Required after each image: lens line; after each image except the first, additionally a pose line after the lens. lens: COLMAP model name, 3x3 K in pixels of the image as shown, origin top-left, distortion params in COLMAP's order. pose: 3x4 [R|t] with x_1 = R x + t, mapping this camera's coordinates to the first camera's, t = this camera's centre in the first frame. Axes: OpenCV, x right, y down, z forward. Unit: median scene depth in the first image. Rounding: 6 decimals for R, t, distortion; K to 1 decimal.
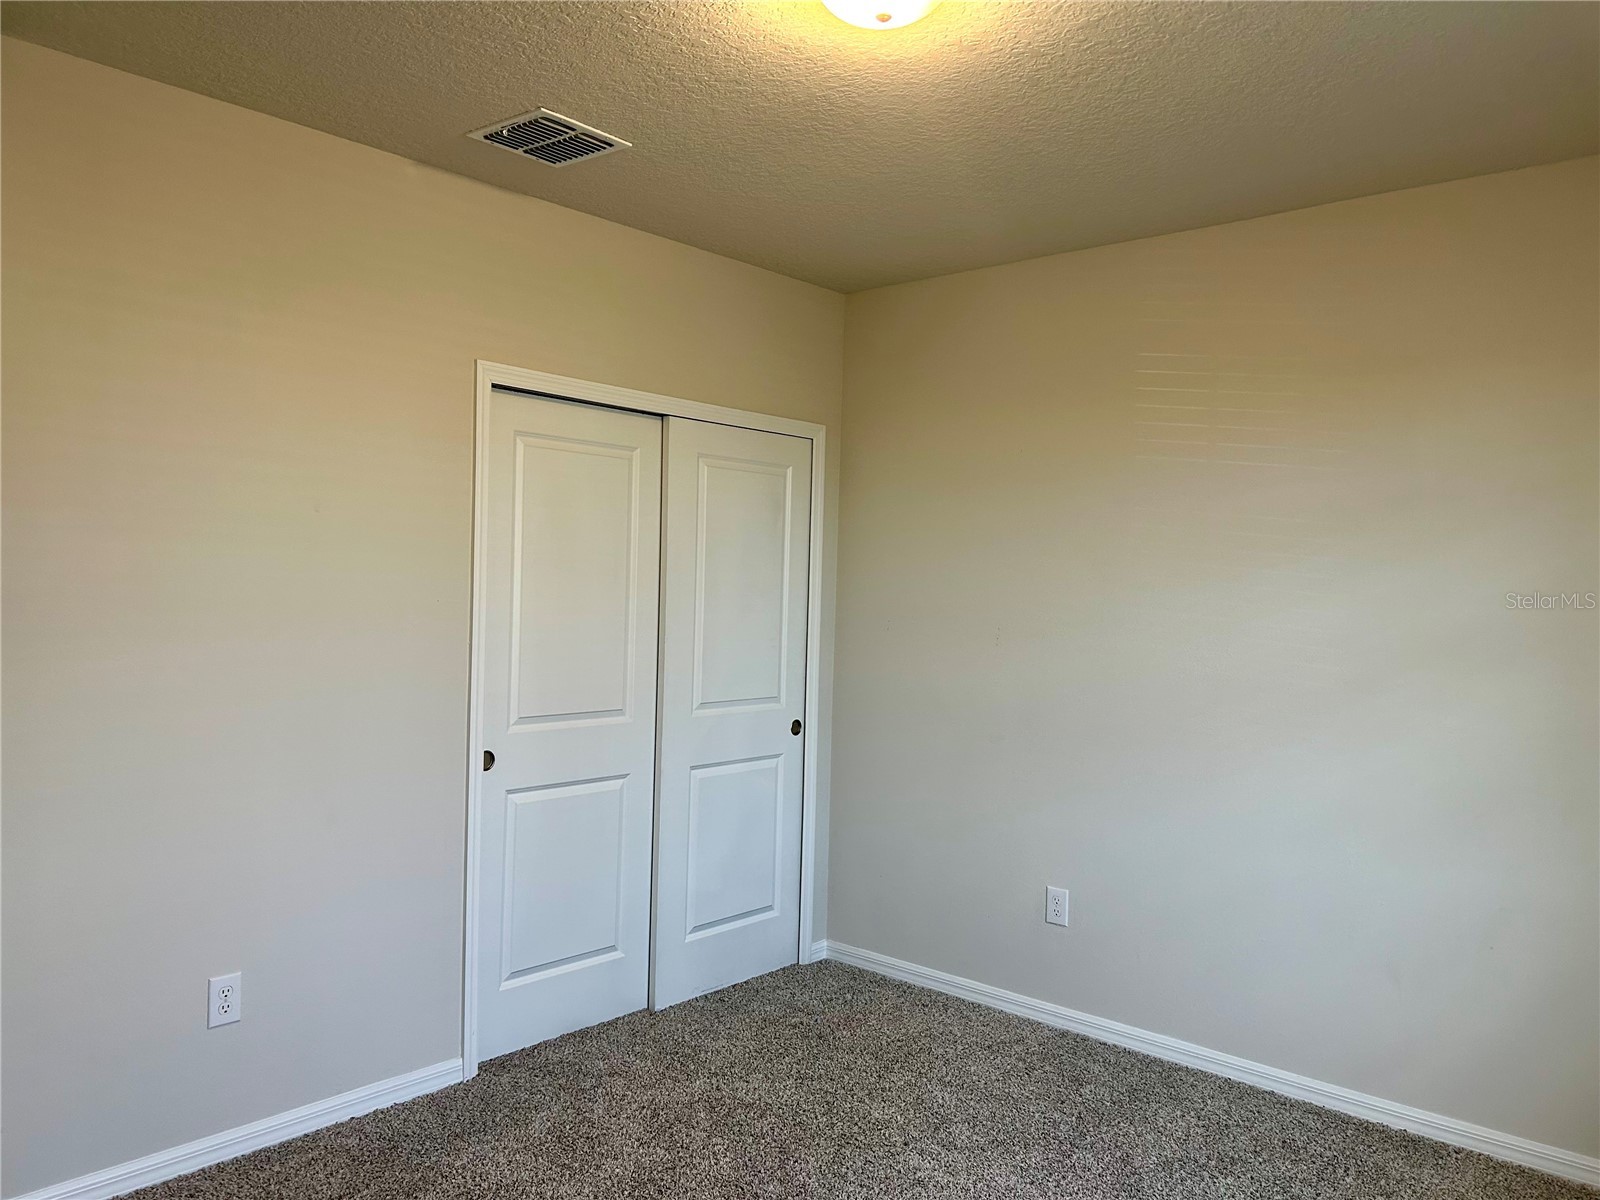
lens RADIAL K [[1214.4, 0, 793.6], [0, 1214.4, 601.3], [0, 0, 1]] dist [0.021558, -0.005038]
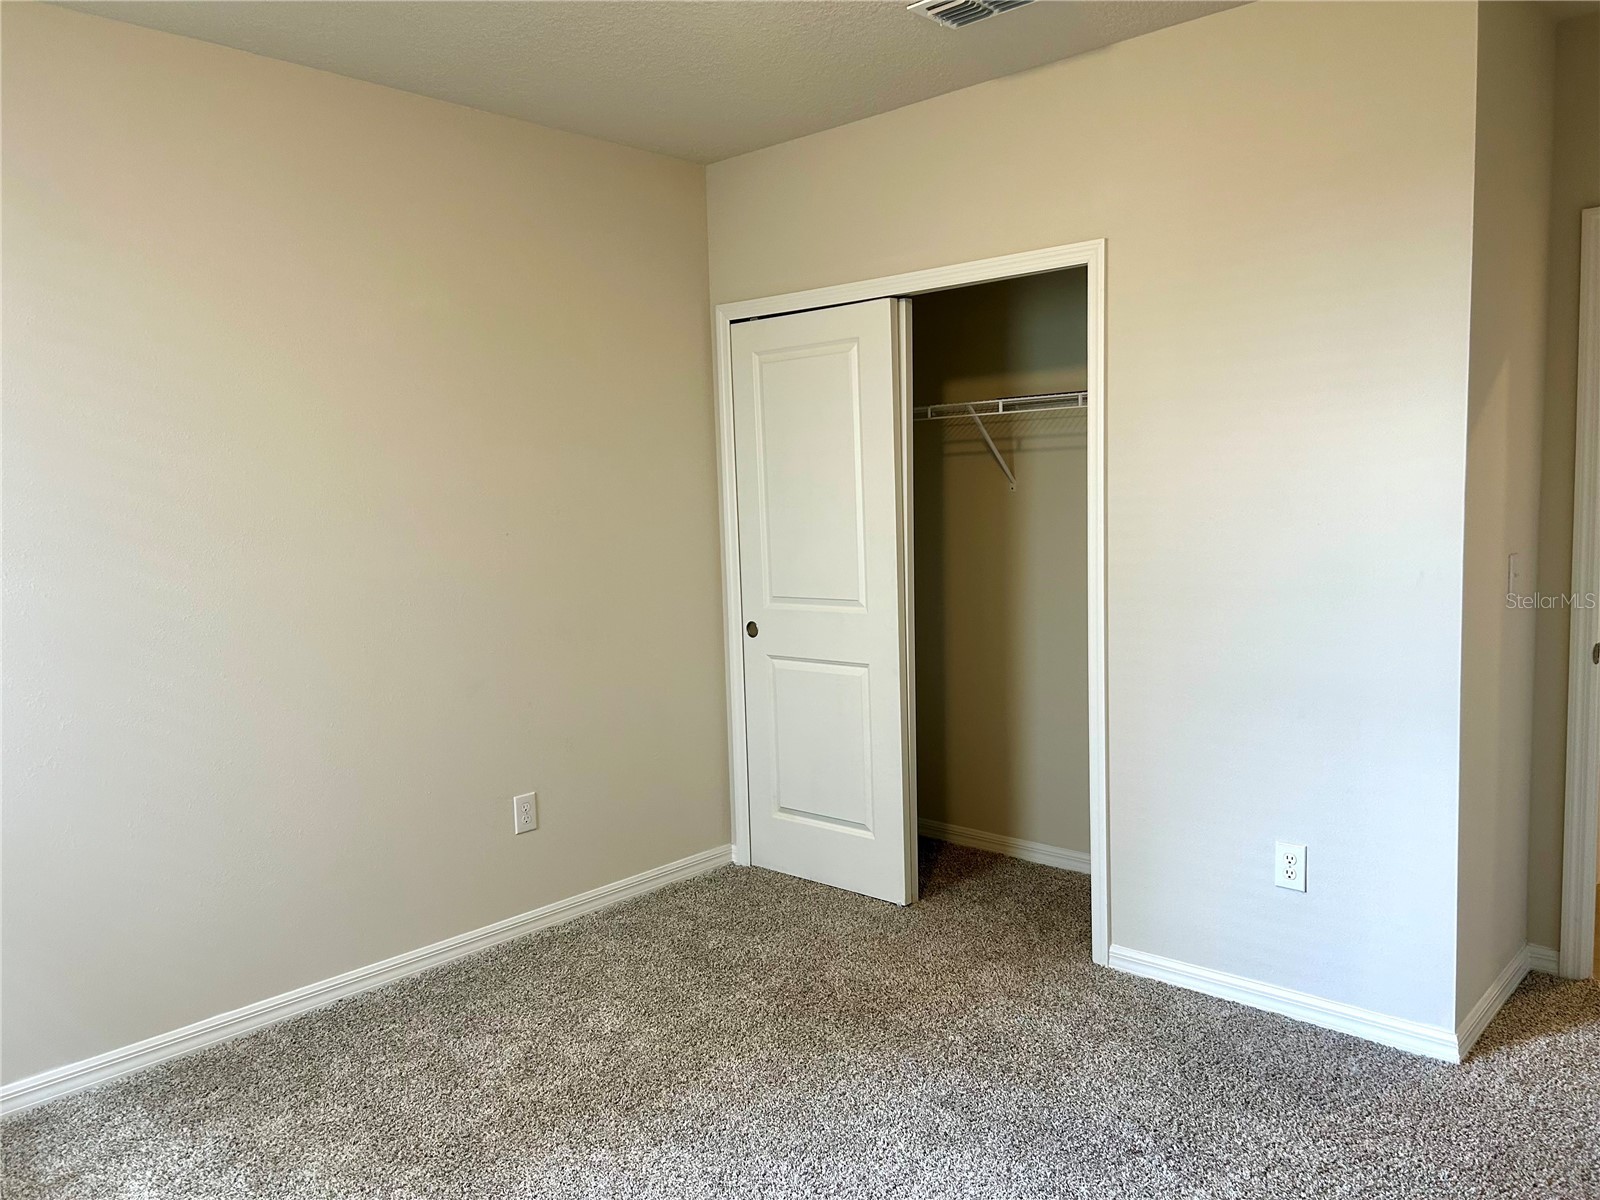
lens RADIAL K [[1214.4, 0, 793.6], [0, 1214.4, 601.3], [0, 0, 1]] dist [0.021558, -0.005038]
pose [[-0.026226, 0.081724, -0.996310, 0.879217], [0.038279, 0.996004, 0.080691, 0.005980], [0.998923, -0.036022, -0.029250, 0.978418]]
